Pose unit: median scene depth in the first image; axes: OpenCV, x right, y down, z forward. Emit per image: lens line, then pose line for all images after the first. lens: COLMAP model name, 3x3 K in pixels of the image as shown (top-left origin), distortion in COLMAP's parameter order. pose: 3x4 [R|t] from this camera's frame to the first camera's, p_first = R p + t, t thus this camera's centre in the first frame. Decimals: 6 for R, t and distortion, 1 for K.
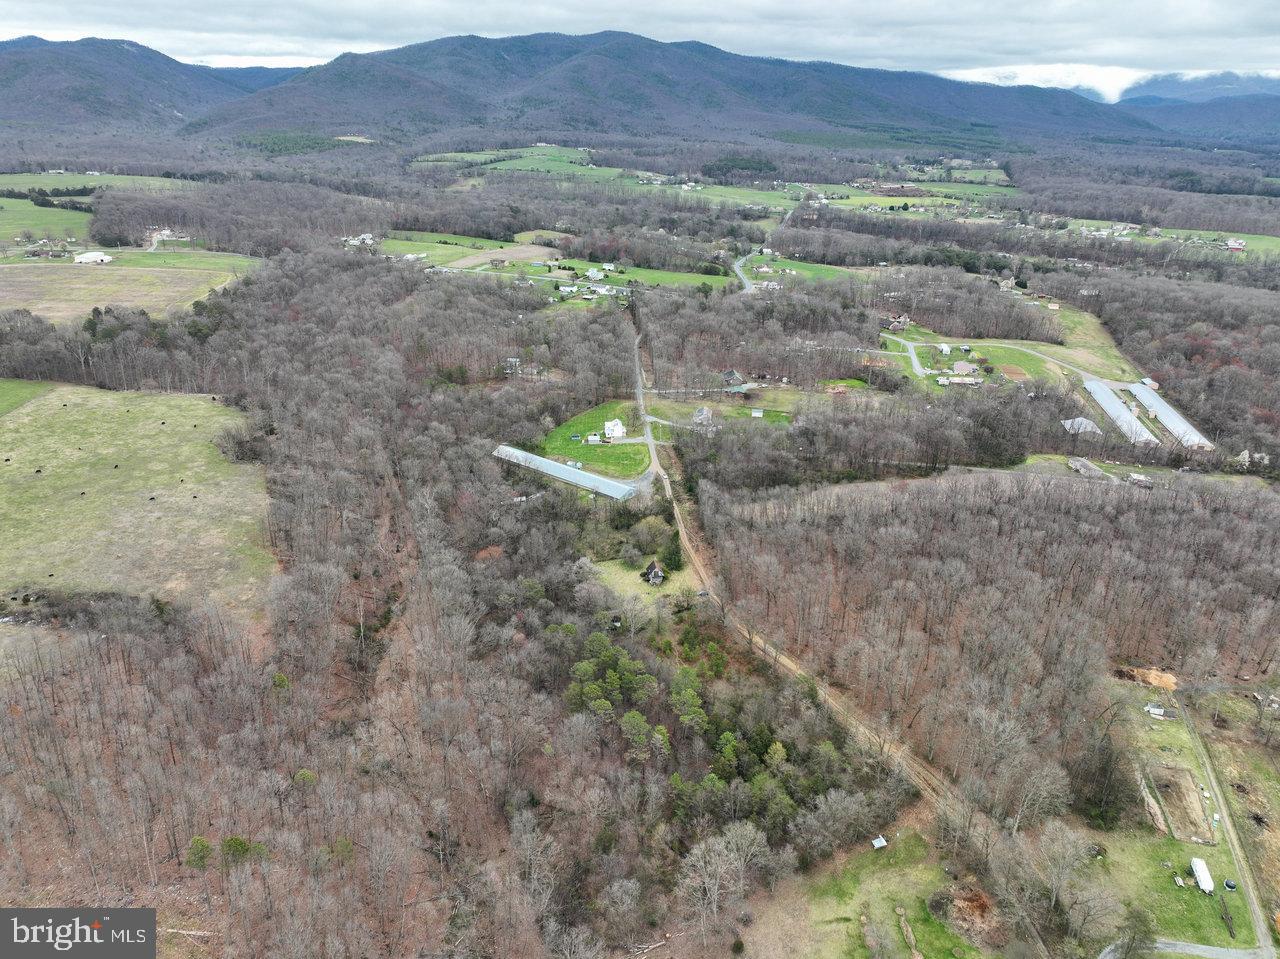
lens RADIAL K [[897.6, 0, 644.0], [0, 897.6, 479.0], [0, 0, 1]] dist [-0.005708, 0.021933]
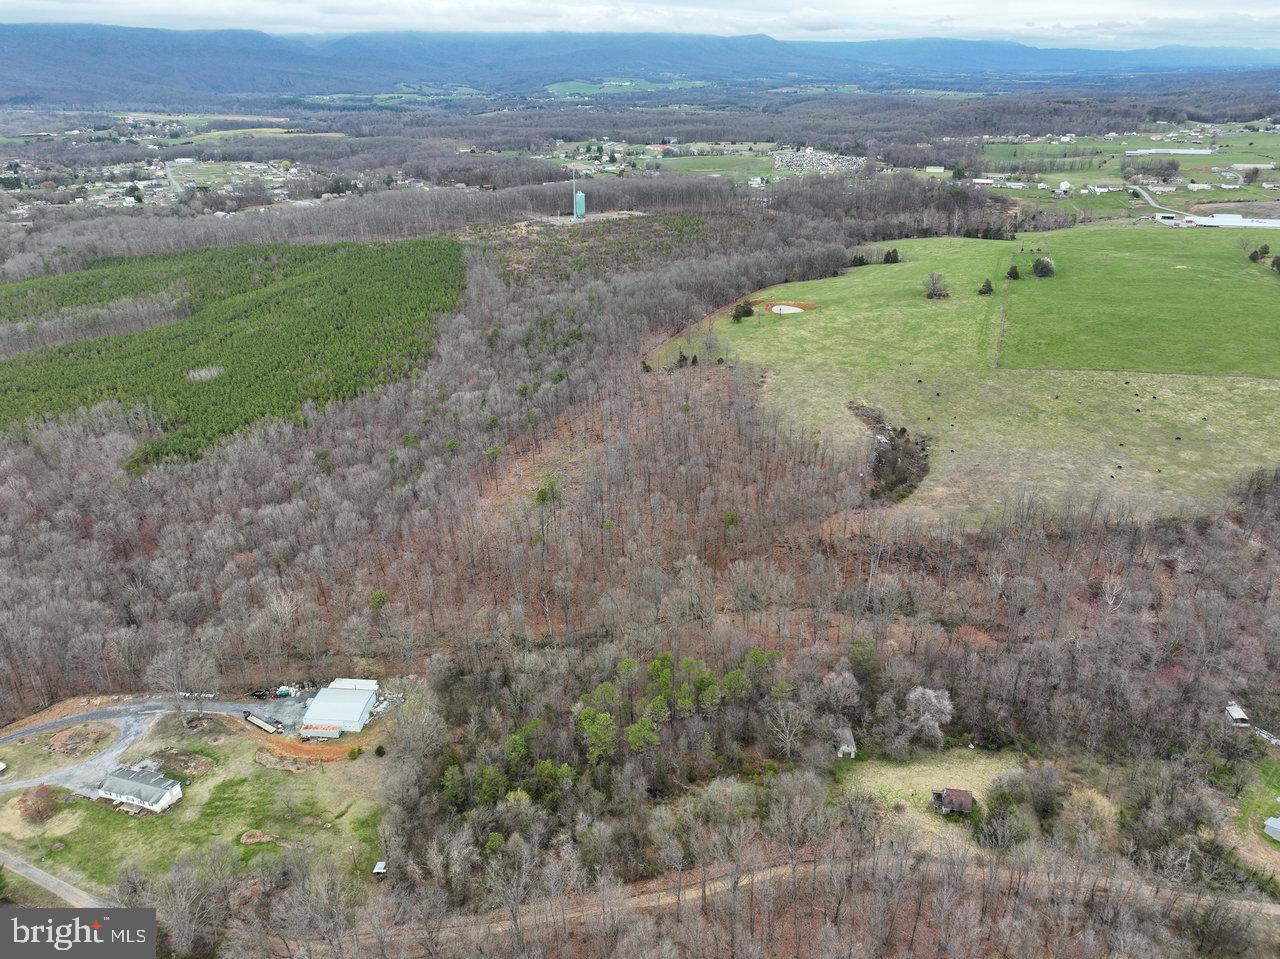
lens RADIAL K [[897.6, 0, 644.0], [0, 897.6, 479.0], [0, 0, 1]] dist [-0.005708, 0.021933]
pose [[-0.328962, 0.396523, -0.857061, 0.184734], [-0.360320, 0.786208, 0.502043, -0.107417], [0.872900, 0.473969, -0.115757, 0.265448]]
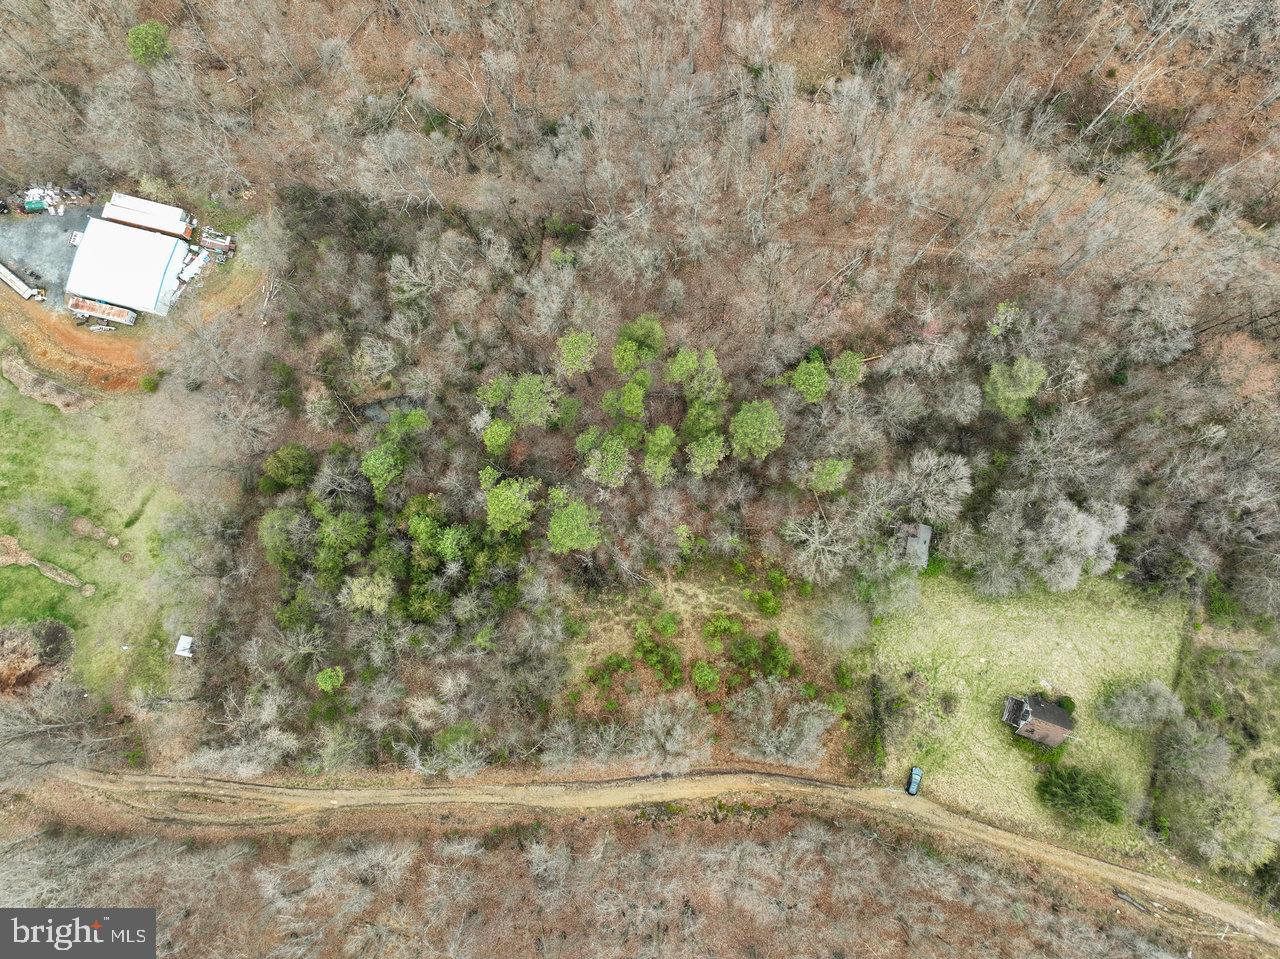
lens RADIAL K [[897.6, 0, 644.0], [0, 897.6, 479.0], [0, 0, 1]] dist [-0.005708, 0.021933]
pose [[-0.477974, 0.868142, -0.133680, 0.019336], [-0.330919, -0.036998, 0.942934, -0.072620], [0.813655, 0.494935, 0.304968, 0.232976]]
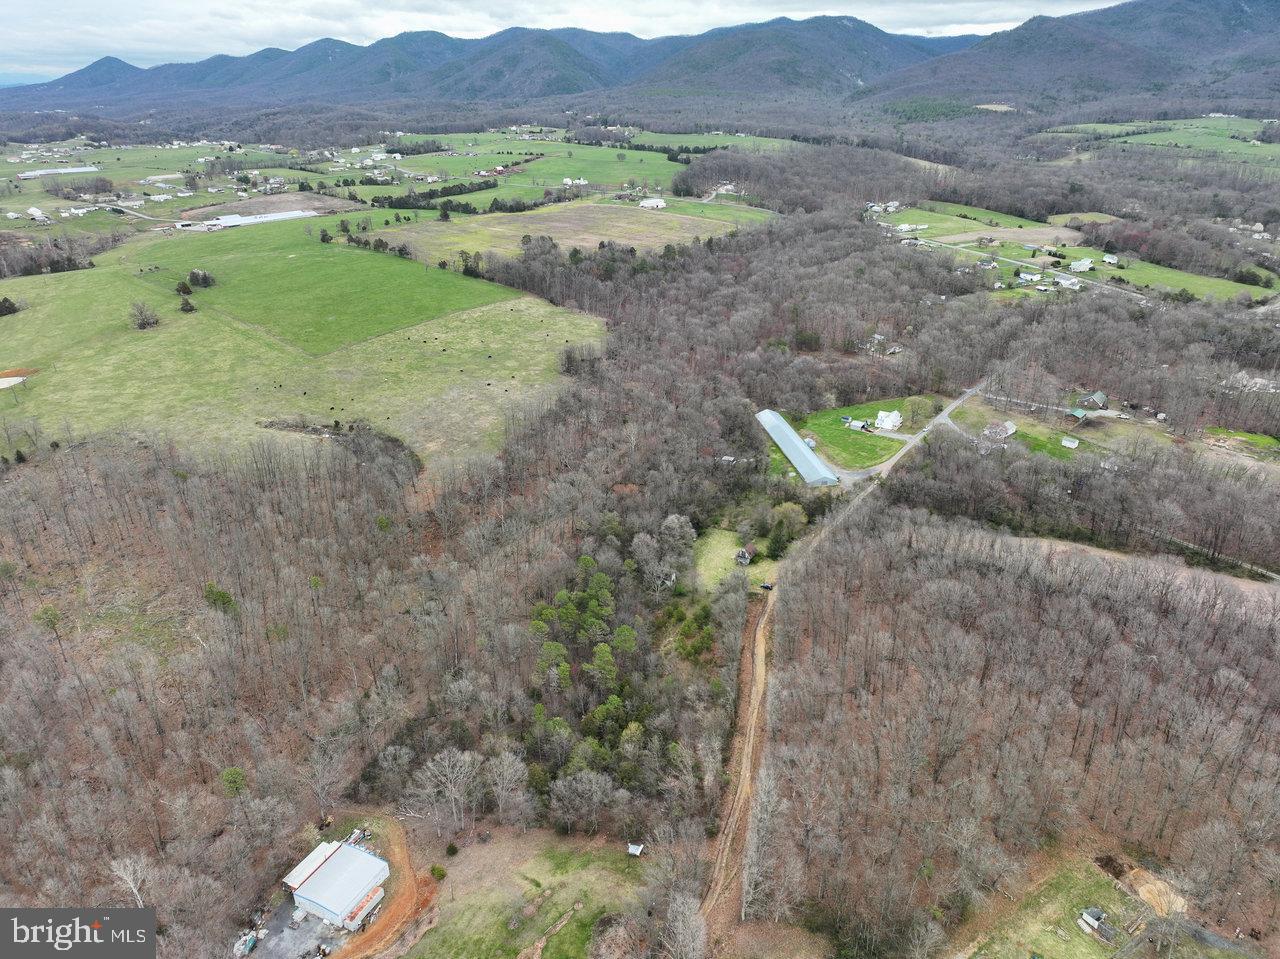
lens RADIAL K [[897.6, 0, 644.0], [0, 897.6, 479.0], [0, 0, 1]] dist [-0.005708, 0.021933]
pose [[0.753940, 0.261550, -0.602632, 0.170499], [-0.243132, 0.963283, 0.113900, -0.019822], [0.610296, 0.060646, 0.789849, 0.052292]]
